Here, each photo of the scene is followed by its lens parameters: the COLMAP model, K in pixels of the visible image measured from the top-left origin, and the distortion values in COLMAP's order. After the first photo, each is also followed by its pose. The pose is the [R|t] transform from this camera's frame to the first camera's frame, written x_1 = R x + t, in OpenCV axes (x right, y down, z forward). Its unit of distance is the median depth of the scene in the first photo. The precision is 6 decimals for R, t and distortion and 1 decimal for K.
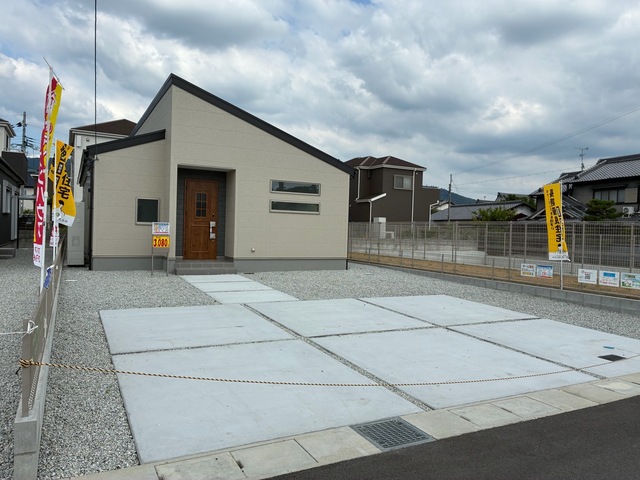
lens RADIAL K [[486.7, 0, 320.0], [0, 486.7, 240.0], [0, 0, 1]] dist [0.009364, 0.001175]
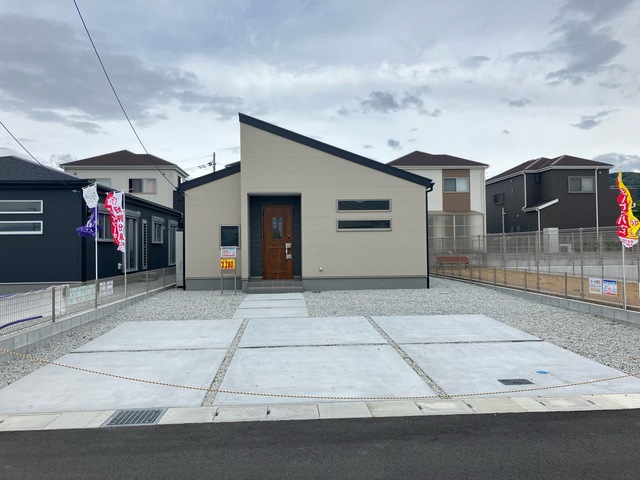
lens RADIAL K [[526.0, 0, 322.0], [0, 526.0, 206.8], [0, 0, 1]] dist [0.032853, -0.002750]
pose [[0.911892, -0.072591, -0.403960, 0.312593], [0.031489, 0.993708, -0.107487, 0.009070], [0.409220, 0.085297, 0.908440, -0.014597]]
